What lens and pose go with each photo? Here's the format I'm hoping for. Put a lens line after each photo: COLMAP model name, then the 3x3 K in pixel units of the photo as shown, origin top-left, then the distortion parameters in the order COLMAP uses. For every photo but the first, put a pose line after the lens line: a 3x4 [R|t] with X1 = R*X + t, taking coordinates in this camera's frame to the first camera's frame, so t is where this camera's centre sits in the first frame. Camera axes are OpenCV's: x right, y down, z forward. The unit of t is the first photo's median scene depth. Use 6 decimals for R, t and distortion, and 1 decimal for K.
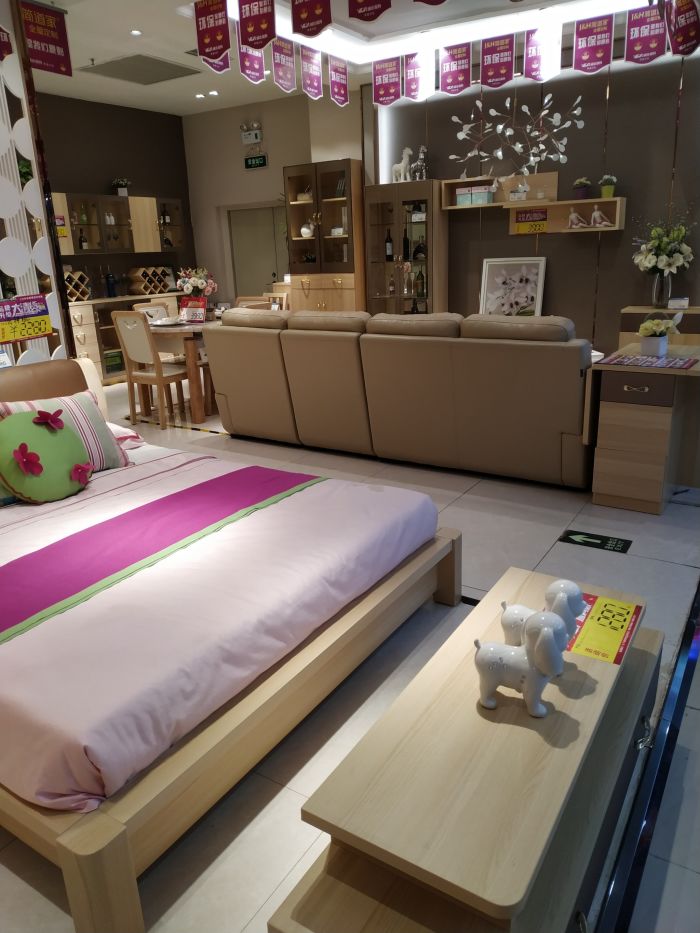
lens RADIAL K [[675.7, 0, 350.0], [0, 675.7, 466.5], [0, 0, 1]] dist [0.215068, -0.504835]
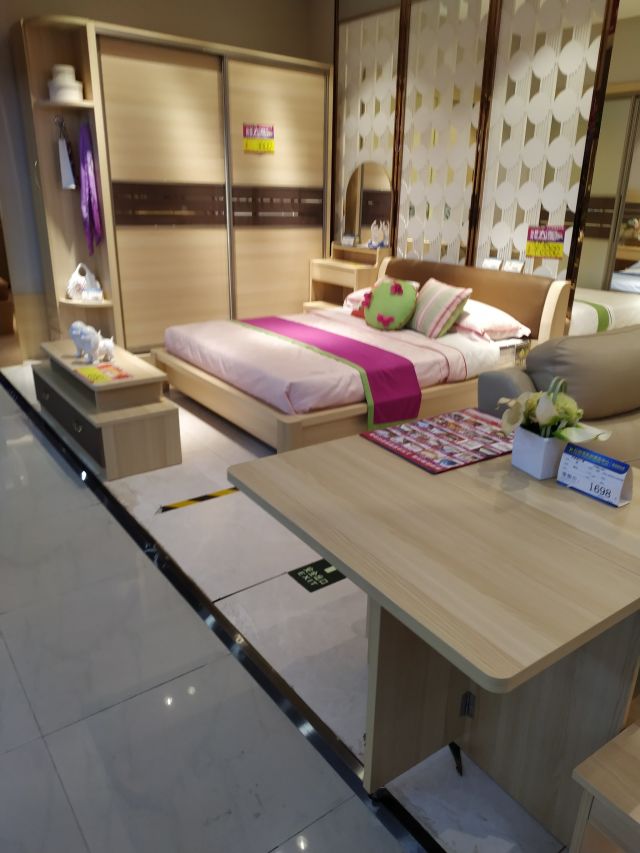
lens RADIAL K [[617.8, 0, 320.0], [0, 617.8, 426.5], [0, 0, 1]] dist [0.027417, -0.044014]
pose [[-0.362304, 0.353272, -0.862517, 0.878599], [-0.294959, 0.834371, 0.465643, -0.349701], [0.884158, 0.423112, -0.198095, 1.000054]]
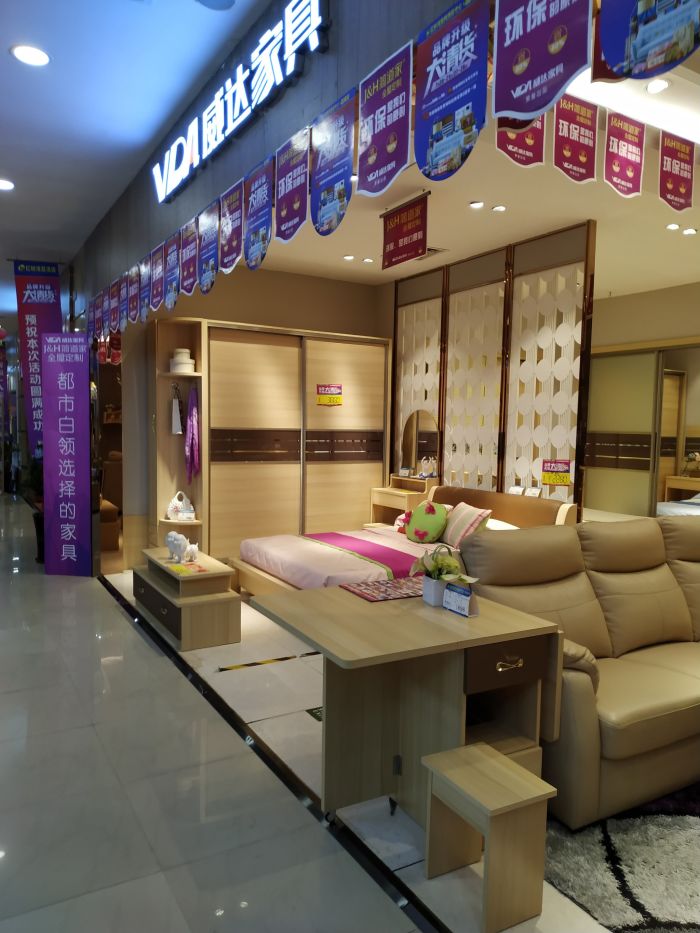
lens RADIAL K [[675.7, 0, 350.0], [0, 675.7, 466.5], [0, 0, 1]] dist [0.215068, -0.504835]
pose [[-0.464725, 0.081329, -0.881712, 1.187620], [-0.265947, 0.936976, 0.226600, -0.465736], [0.844572, 0.339796, -0.413807, 1.252144]]
